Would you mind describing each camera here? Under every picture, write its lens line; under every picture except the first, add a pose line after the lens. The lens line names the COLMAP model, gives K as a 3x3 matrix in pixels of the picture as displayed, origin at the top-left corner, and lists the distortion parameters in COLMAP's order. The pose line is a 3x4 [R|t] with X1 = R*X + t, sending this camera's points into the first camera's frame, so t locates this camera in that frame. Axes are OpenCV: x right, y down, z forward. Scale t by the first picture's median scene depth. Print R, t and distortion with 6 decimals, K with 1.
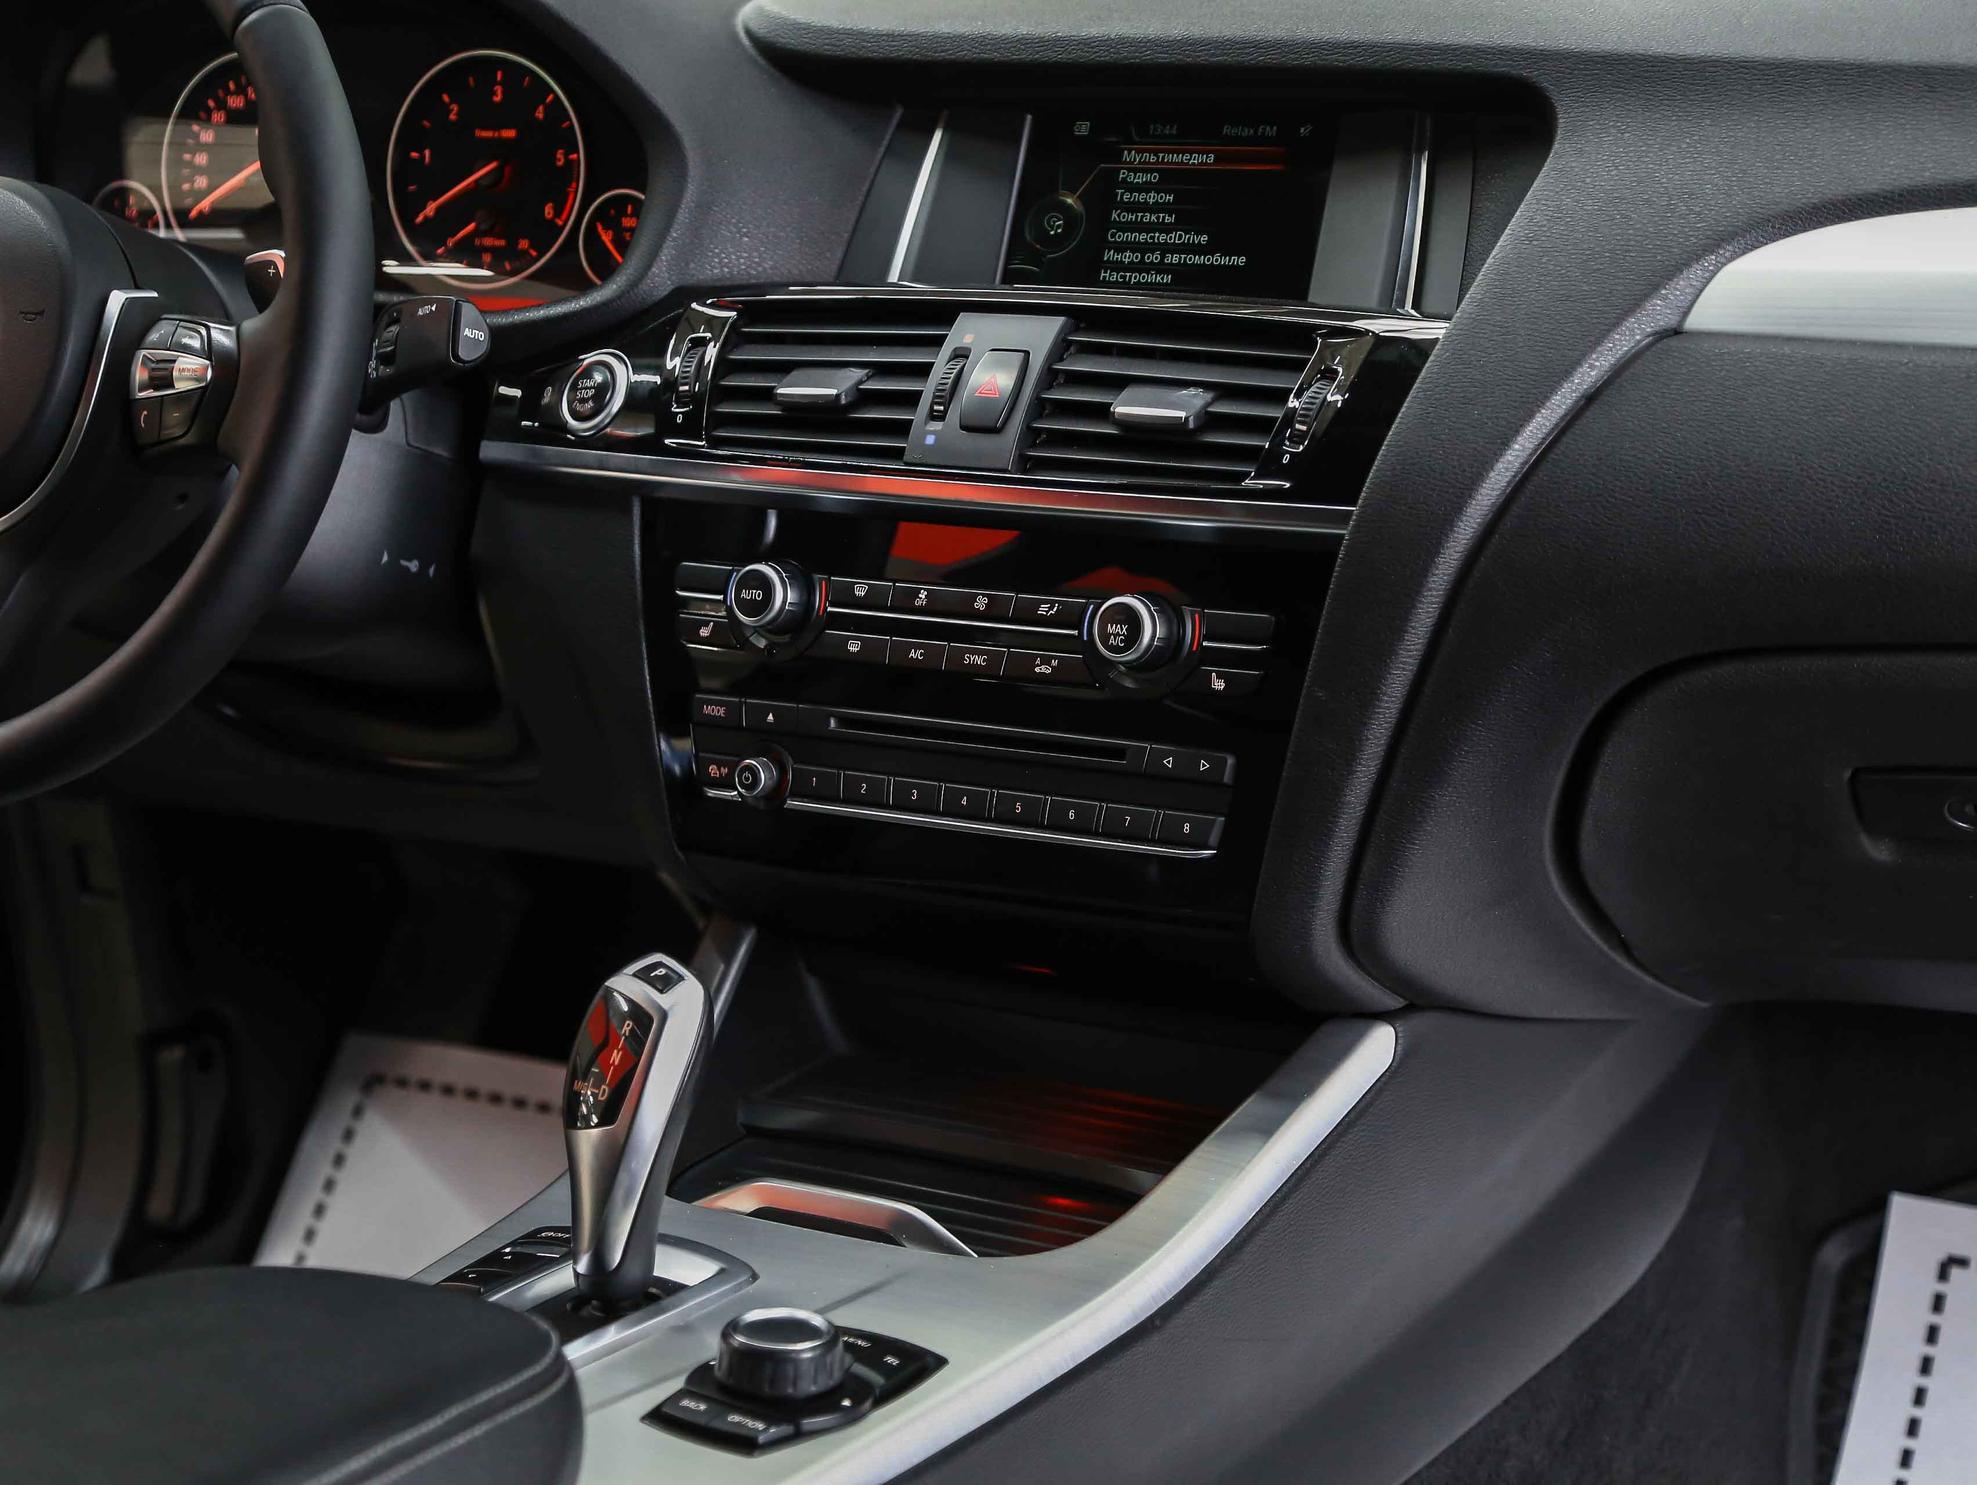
lens RADIAL K [[3716.0, 0, 976.8], [0, 3716.0, 734.7], [0, 0, 1]] dist [0.149852, 0.000000]
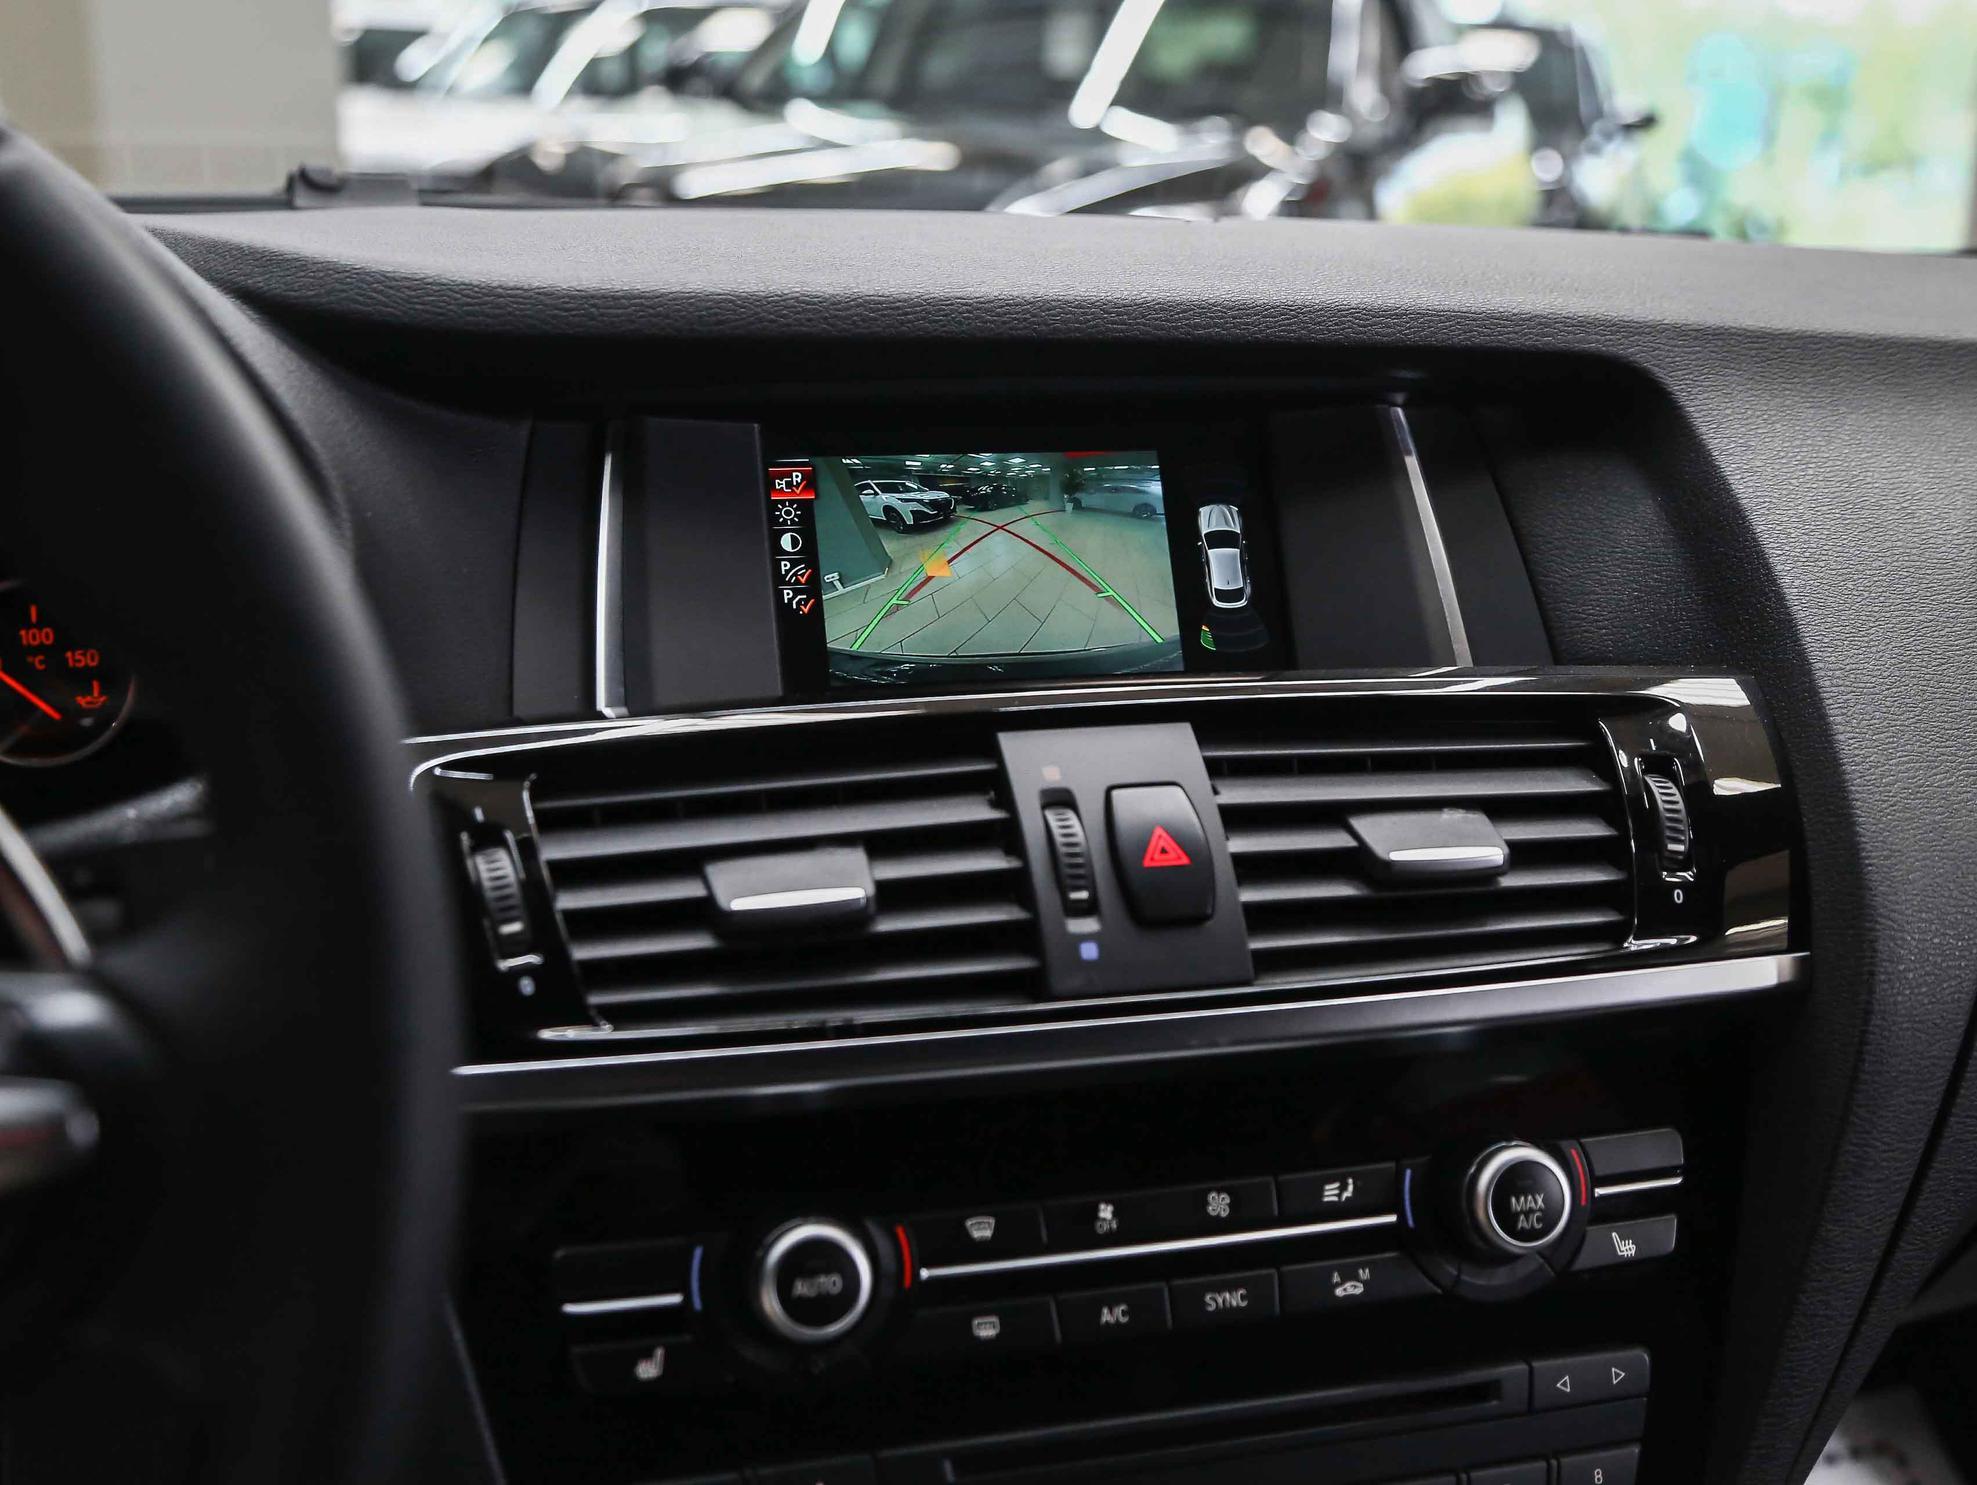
lens RADIAL K [[2373.2, 0, 989.6], [0, 2373.2, 742.5], [0, 0, 1]] dist [0.027369, 0.000000]
pose [[0.672555, -0.107132, 0.732252, -0.301782], [0.160648, 0.987007, -0.003147, -0.115511], [-0.722400, 0.119751, 0.681027, 0.762956]]
